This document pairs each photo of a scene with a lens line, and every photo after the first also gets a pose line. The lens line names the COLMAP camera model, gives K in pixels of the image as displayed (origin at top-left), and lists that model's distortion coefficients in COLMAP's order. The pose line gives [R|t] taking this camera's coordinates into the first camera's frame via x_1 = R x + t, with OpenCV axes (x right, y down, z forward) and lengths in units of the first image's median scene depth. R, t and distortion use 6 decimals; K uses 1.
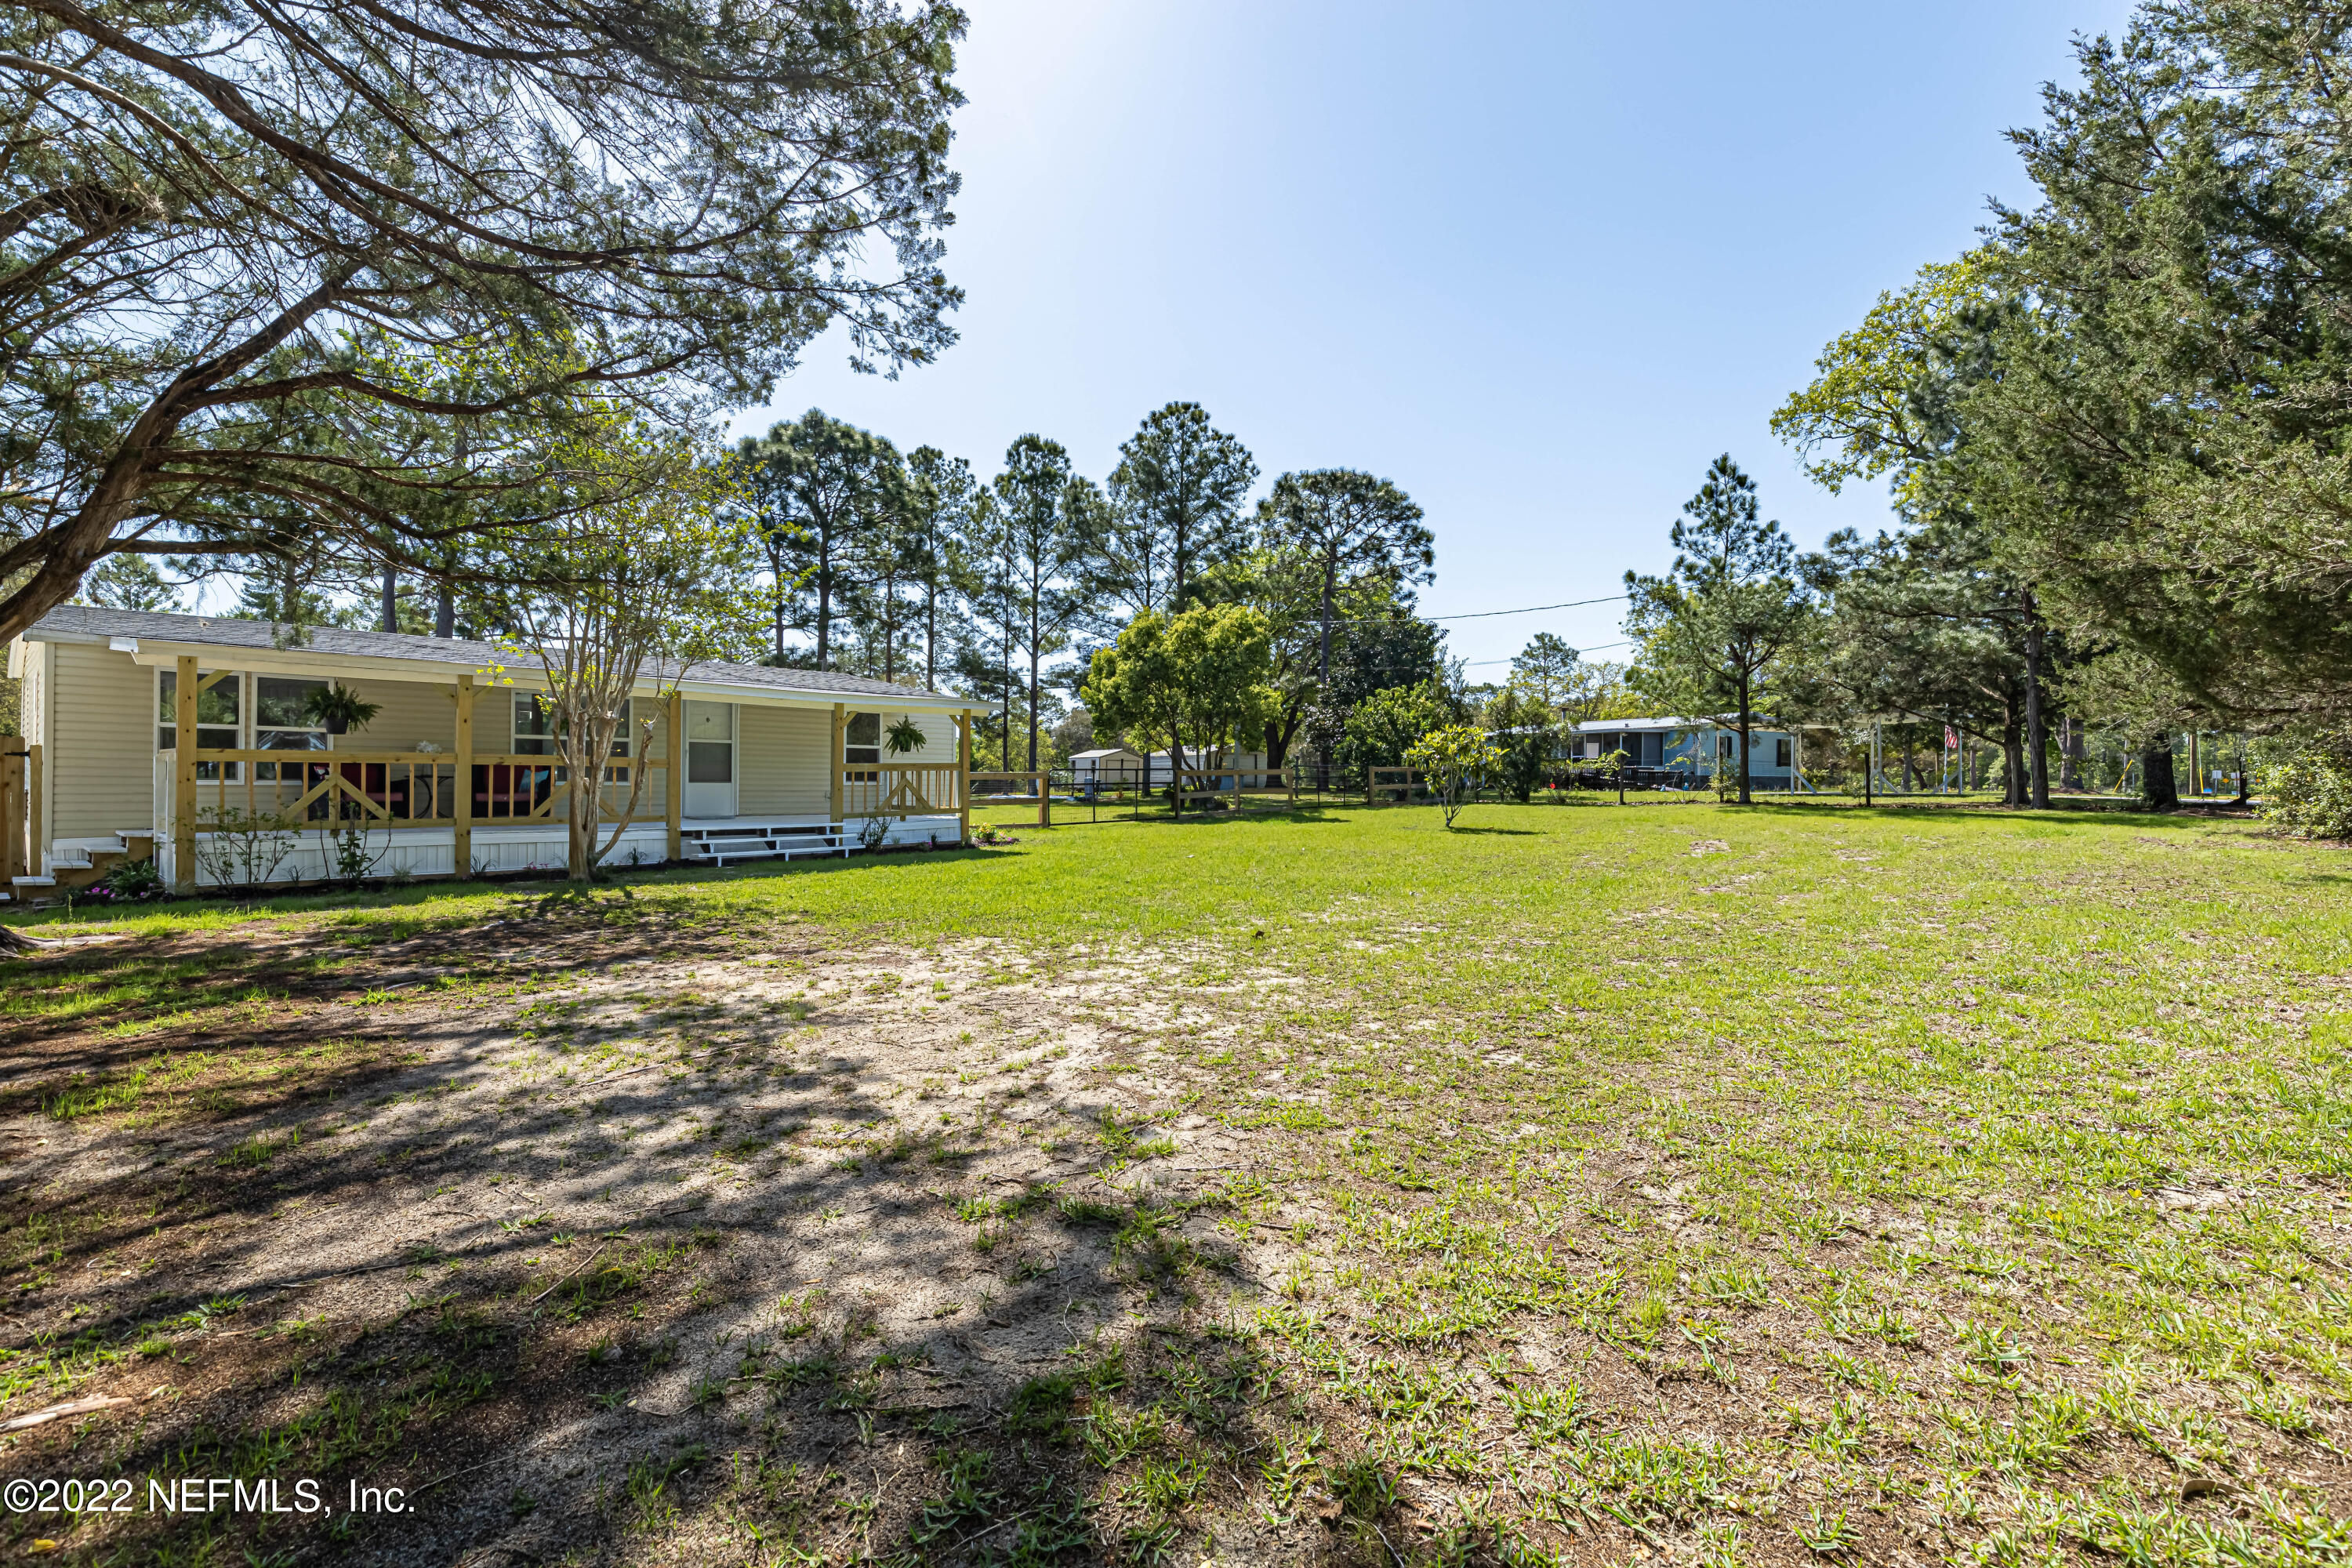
lens RADIAL K [[1053.0, 0, 1177.1], [0, 1053.0, 776.8], [0, 0, 1]] dist [0.001010, 0.000095]
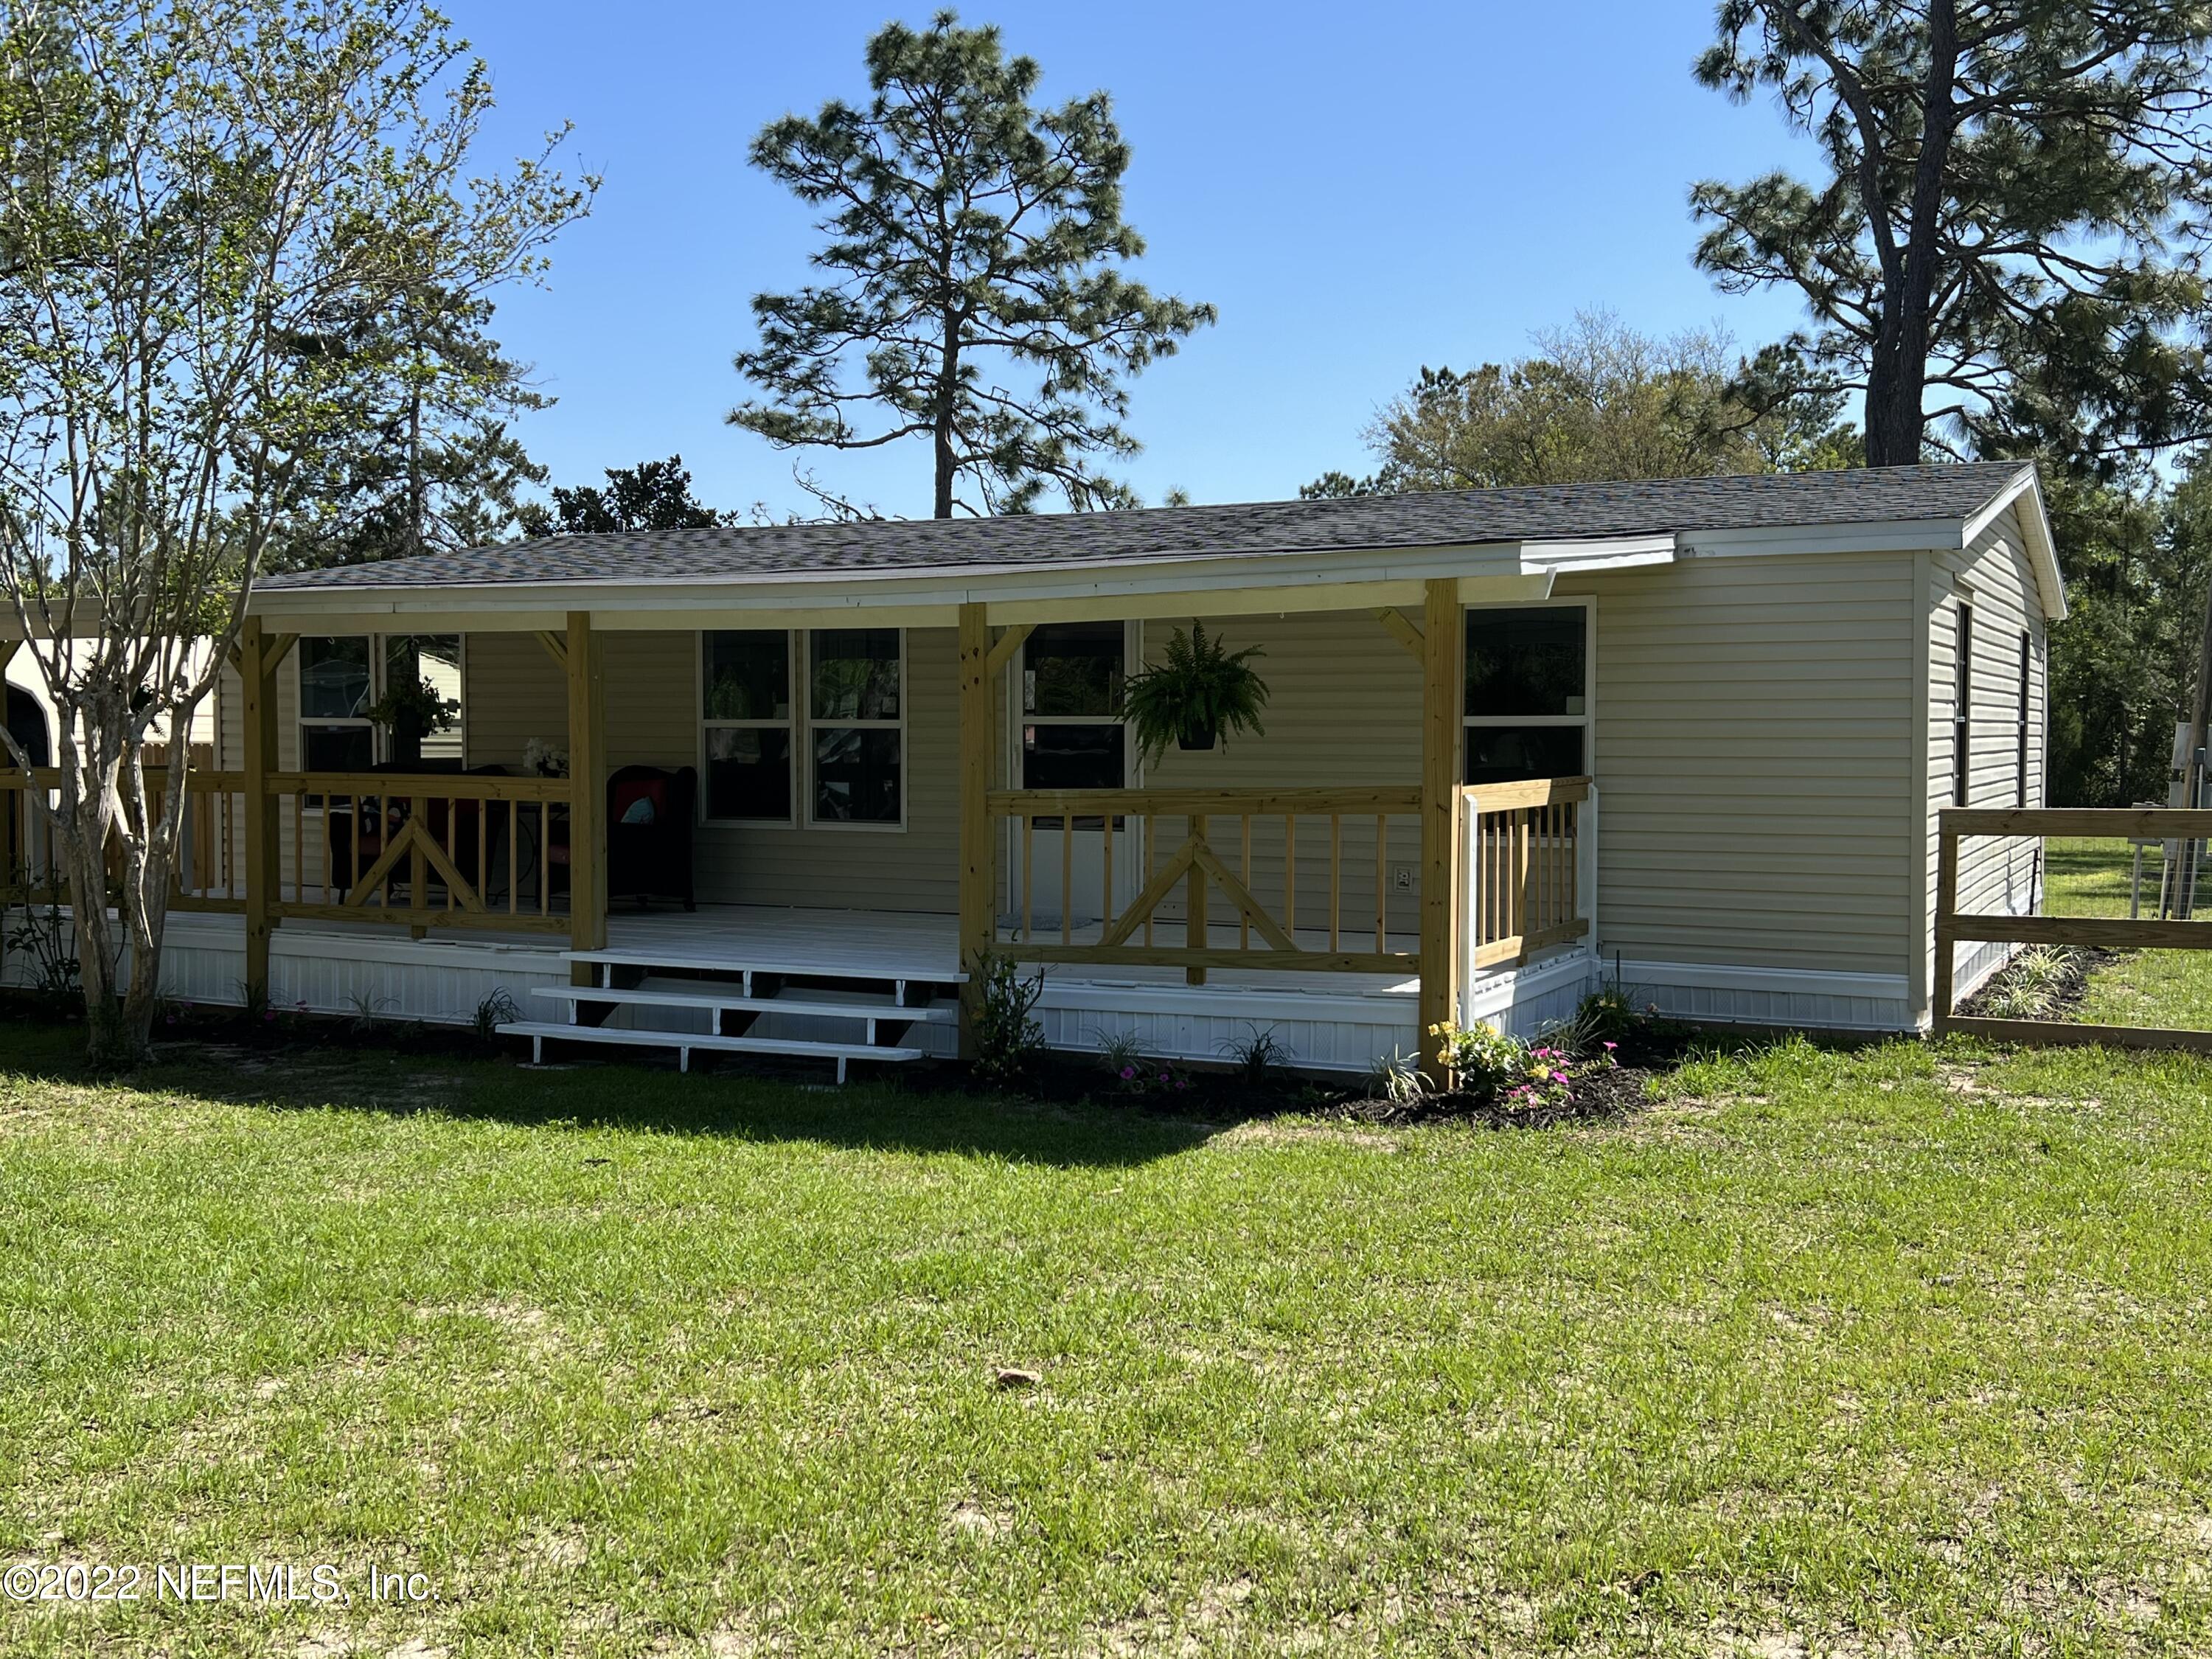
lens RADIAL K [[2175.3, 0, 1112.6], [0, 2175.3, 738.0], [0, 0, 1]] dist [0.012145, 0.001387]
pose [[0.262200, -0.004231, -0.965004, 0.124597], [0.002071, 0.999991, -0.003822, -0.009520], [0.965011, -0.000997, 0.262206, 0.314292]]
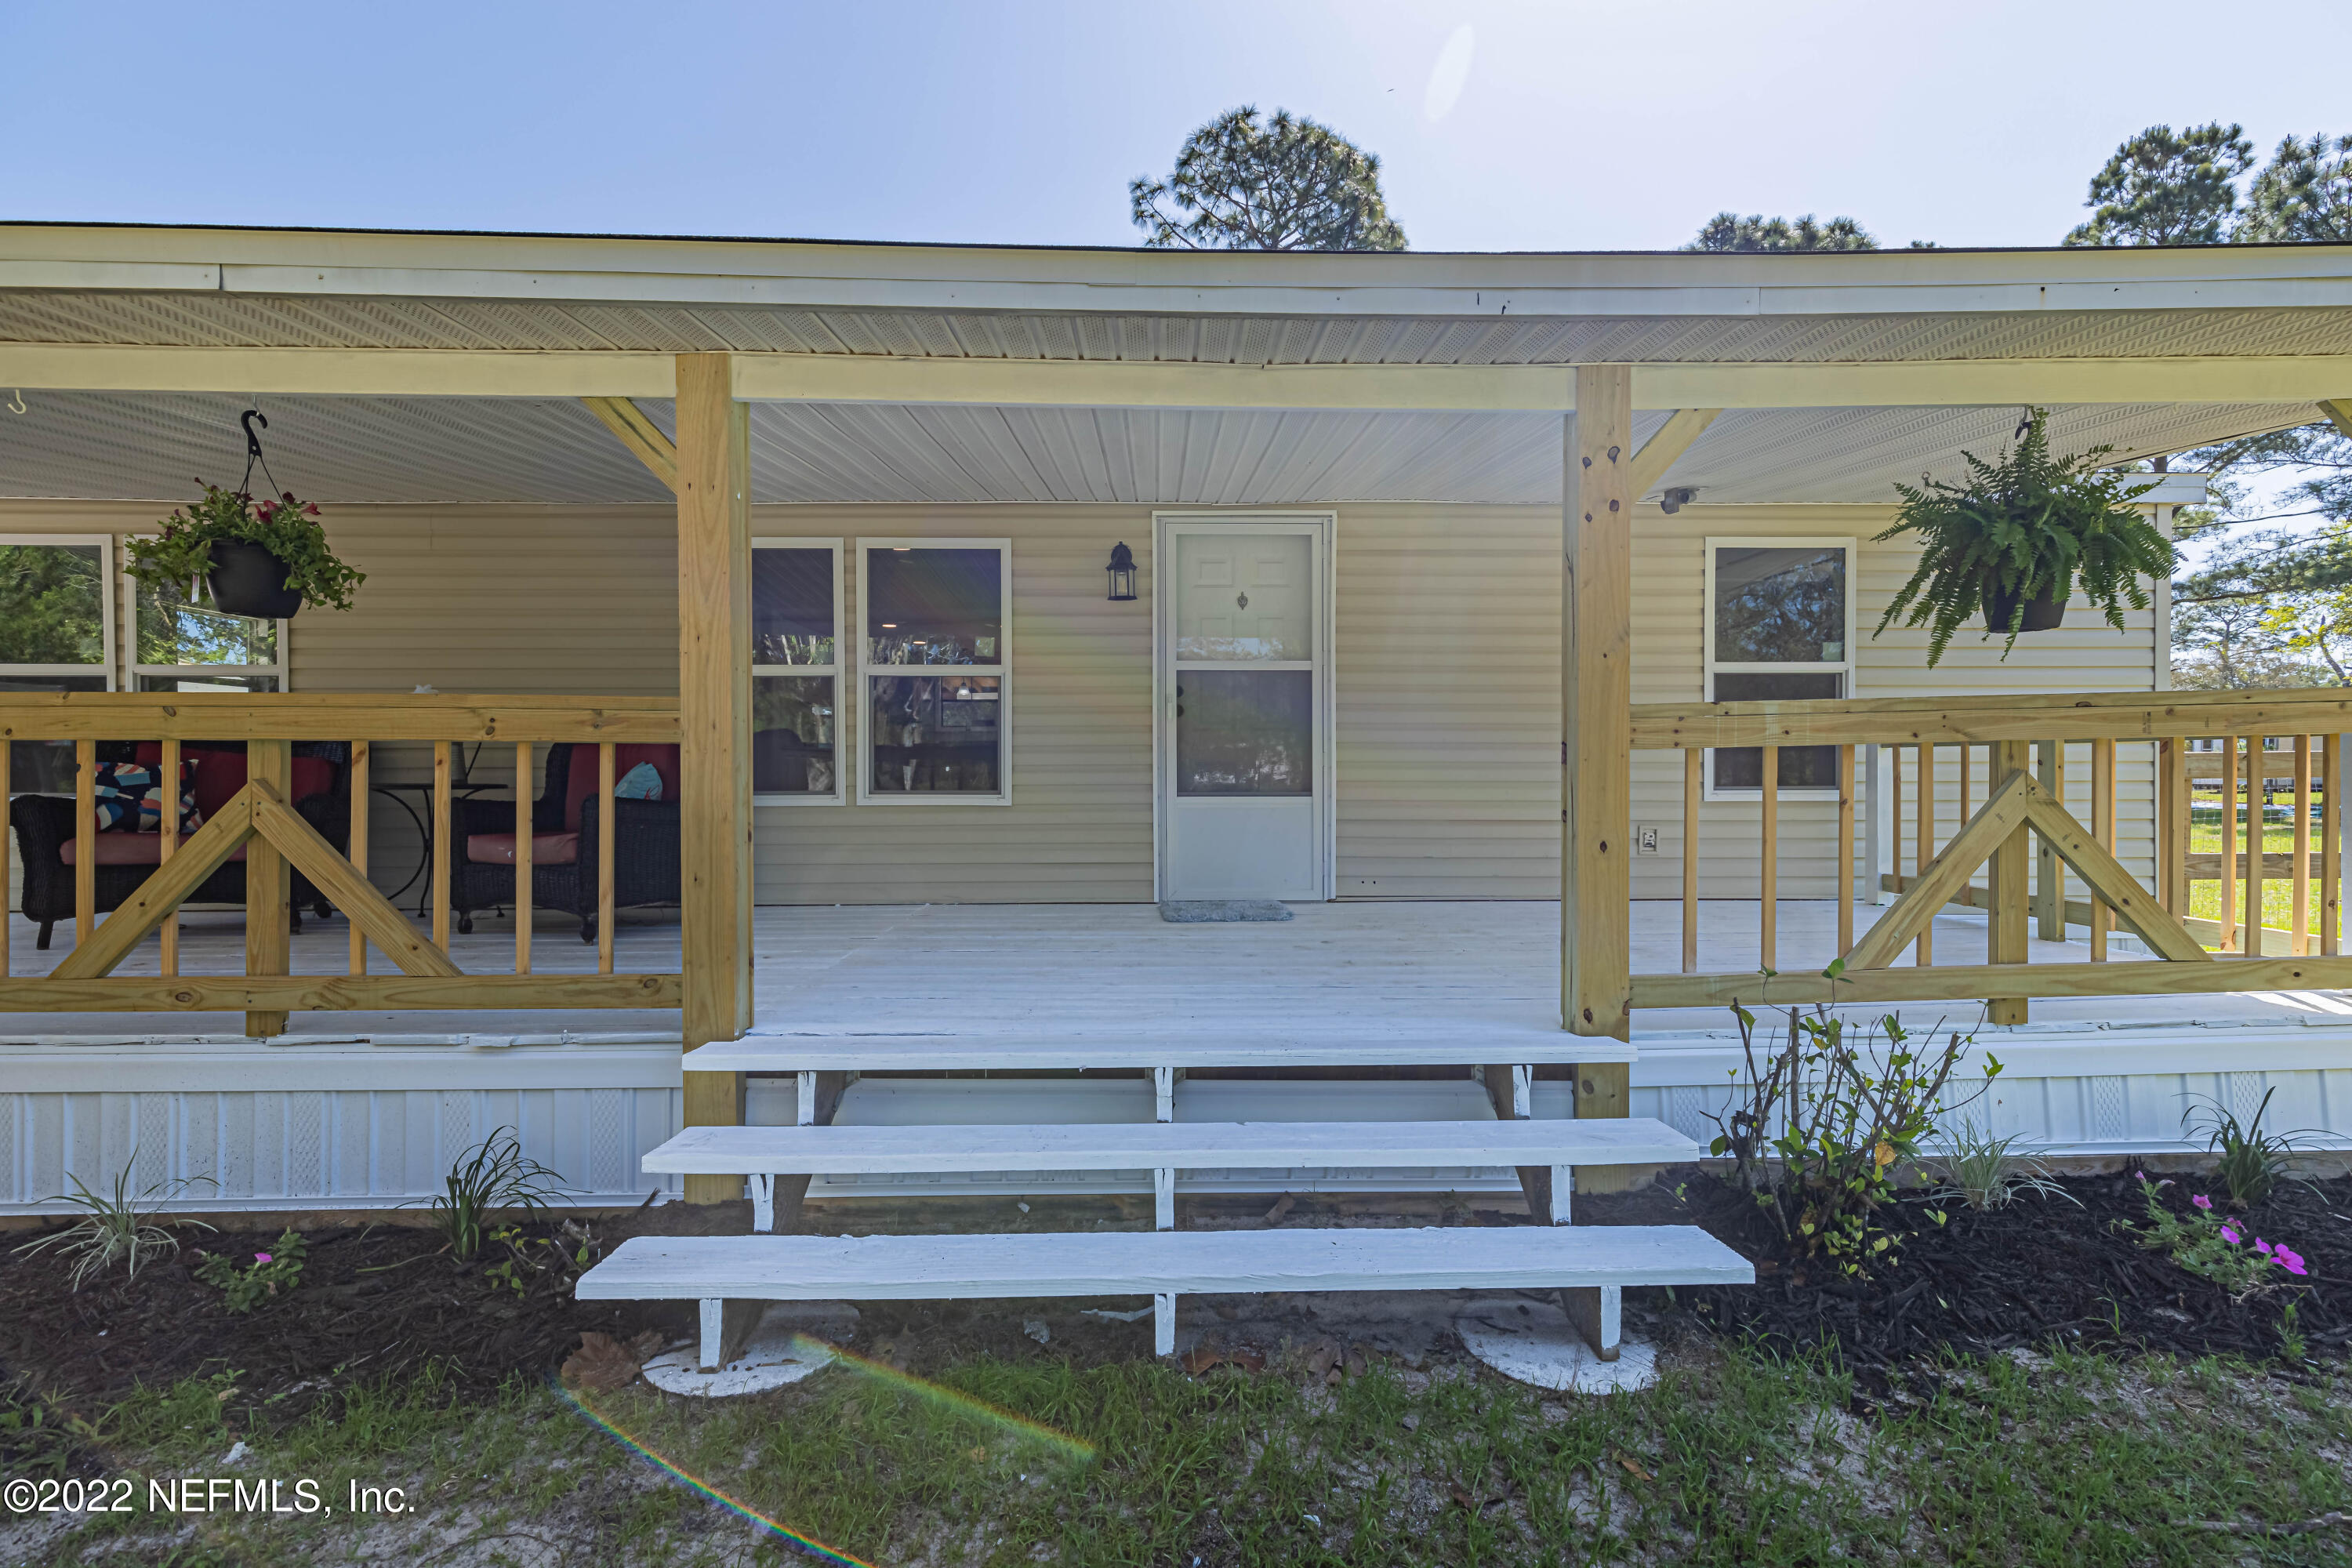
lens RADIAL K [[1053.0, 0, 1177.1], [0, 1053.0, 776.8], [0, 0, 1]] dist [0.001010, 0.000095]
pose [[0.673754, -0.003512, -0.738948, -0.086020], [0.007756, 0.999967, 0.002320, -0.000420], [0.738915, -0.007294, 0.673759, 0.299265]]
